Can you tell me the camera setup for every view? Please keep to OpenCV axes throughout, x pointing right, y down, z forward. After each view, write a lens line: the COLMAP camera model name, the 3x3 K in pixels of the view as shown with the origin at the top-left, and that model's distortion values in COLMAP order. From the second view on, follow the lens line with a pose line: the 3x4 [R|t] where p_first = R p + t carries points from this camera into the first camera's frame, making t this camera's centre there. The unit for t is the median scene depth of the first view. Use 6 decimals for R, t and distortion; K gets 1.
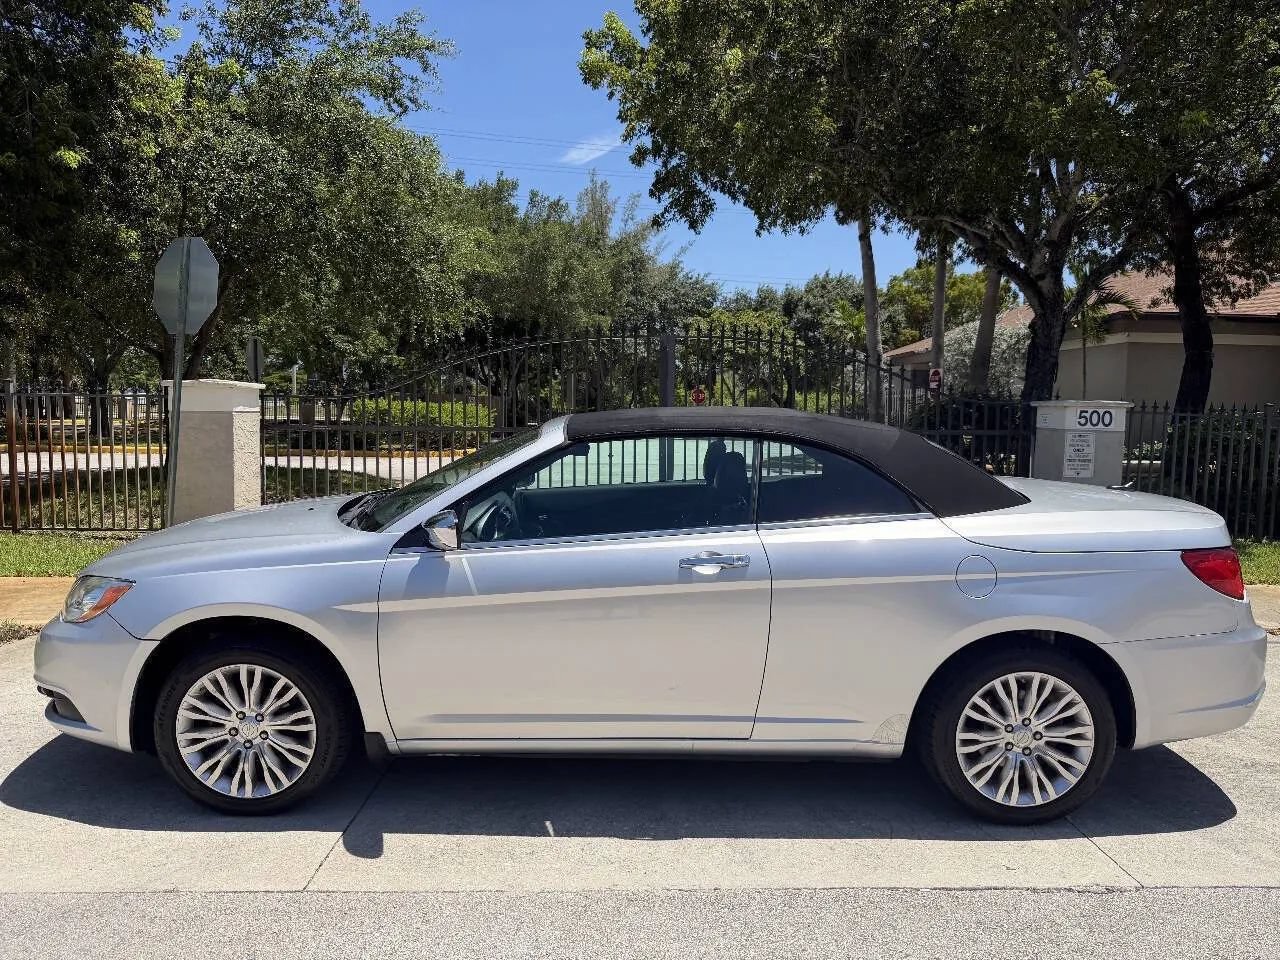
lens RADIAL K [[919.3, 0, 627.8], [0, 919.3, 476.2], [0, 0, 1]] dist [0.029534, -0.046185]
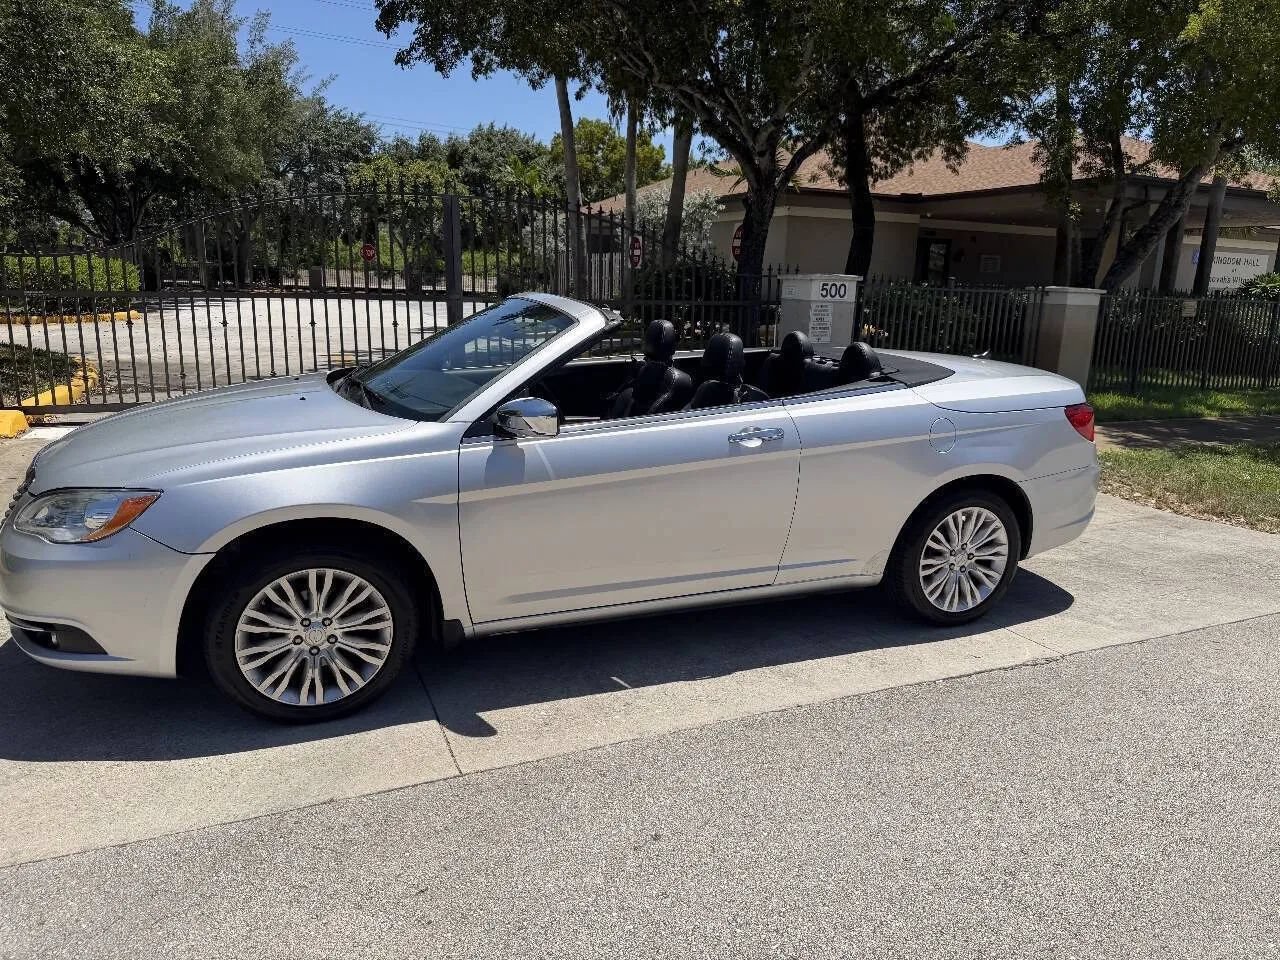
lens RADIAL K [[917.7, 0, 640.0], [0, 917.7, 480.0], [0, 0, 1]] dist [0.133297, -0.222178]
pose [[0.919906, -0.071301, 0.385603, -0.438110], [0.011475, 0.987804, 0.155276, -0.027294], [-0.391972, -0.138415, 0.909505, 0.018820]]
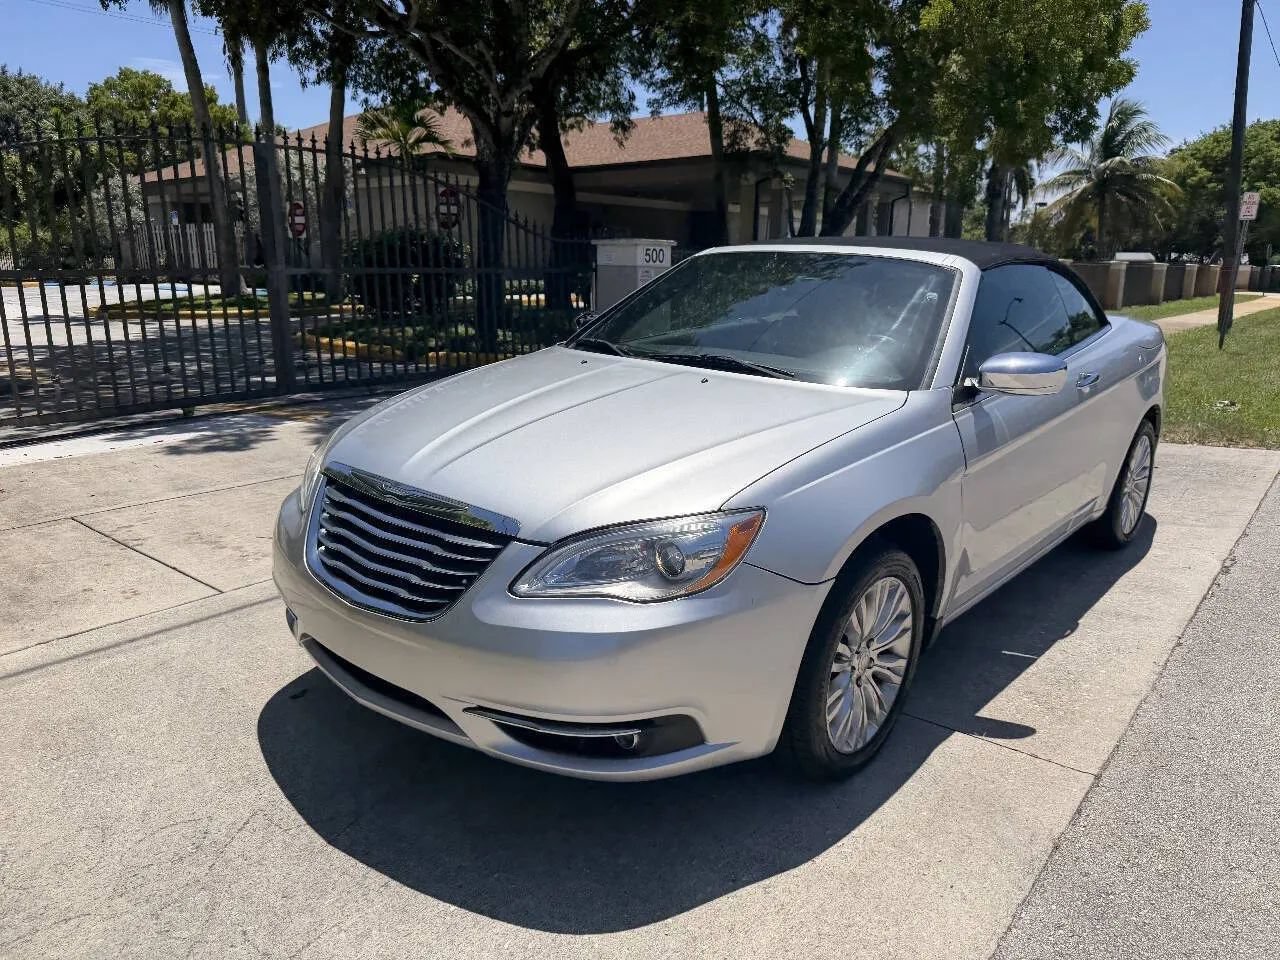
lens RADIAL K [[924.1, 0, 625.6], [0, 924.1, 483.6], [0, 0, 1]] dist [0.059157, -0.071867]
pose [[0.645454, -0.183100, 0.741528, -1.031679], [0.051879, 0.979109, 0.196607, -0.032748], [-0.762035, -0.088431, 0.641469, 0.634694]]
